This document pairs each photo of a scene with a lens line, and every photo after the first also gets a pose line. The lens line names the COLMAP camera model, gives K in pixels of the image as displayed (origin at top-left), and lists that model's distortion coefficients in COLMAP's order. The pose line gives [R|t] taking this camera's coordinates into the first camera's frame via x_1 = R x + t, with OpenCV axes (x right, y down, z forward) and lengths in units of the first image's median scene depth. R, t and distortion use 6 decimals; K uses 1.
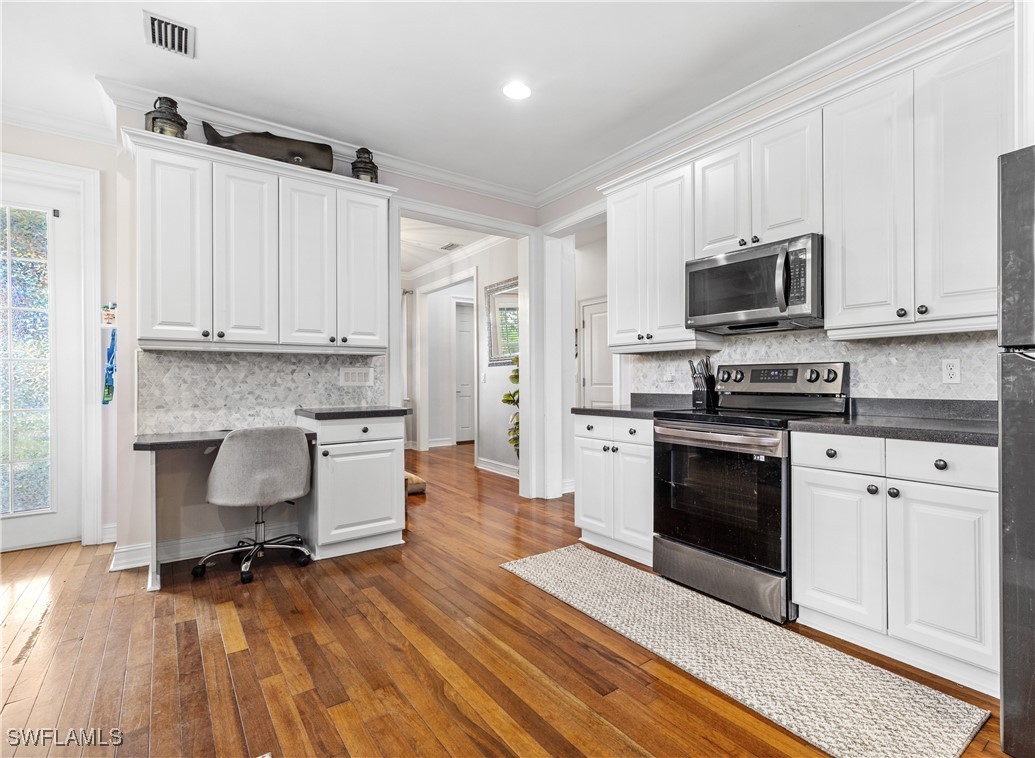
lens RADIAL K [[515.2, 0, 566.2], [0, 515.2, 380.0], [0, 0, 1]] dist [0.015309, -0.000503]
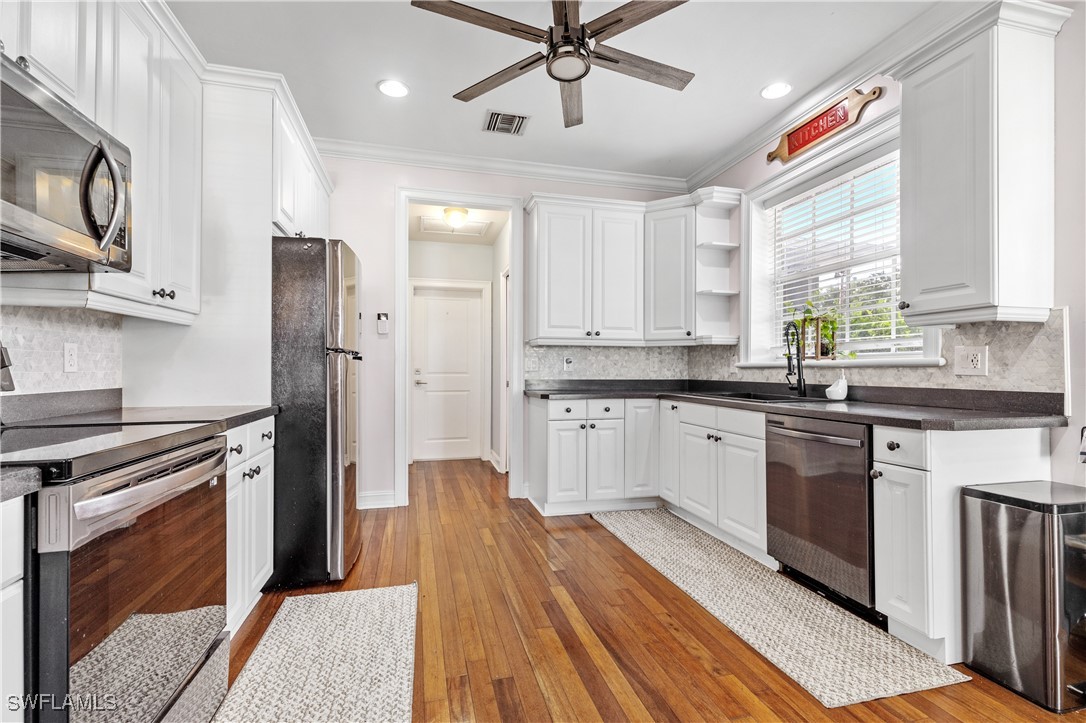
lens RADIAL K [[490.6, 0, 552.5], [0, 490.6, 364.0], [0, 0, 1]] dist [0.009200, -0.001427]
pose [[-0.922752, 0.006730, 0.385335, -0.209508], [0.004371, 0.999966, -0.006998, 0.001971], [-0.385369, -0.004773, -0.922750, 1.038383]]
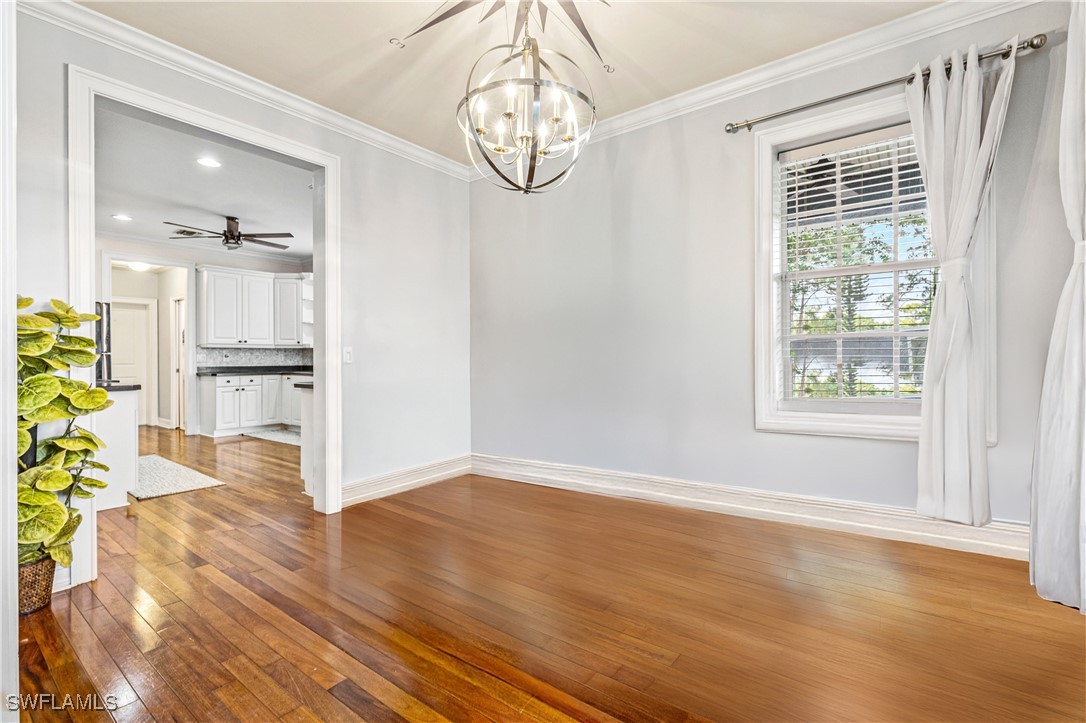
lens RADIAL K [[490.6, 0, 543.0], [0, 490.6, 359.6], [0, 0, 1]] dist [0.009200, -0.001427]
pose [[-0.969617, 0.011195, -0.244373, -0.629988], [0.010515, 0.999936, 0.004085, 0.008059], [0.244403, 0.001391, -0.969673, 2.445785]]
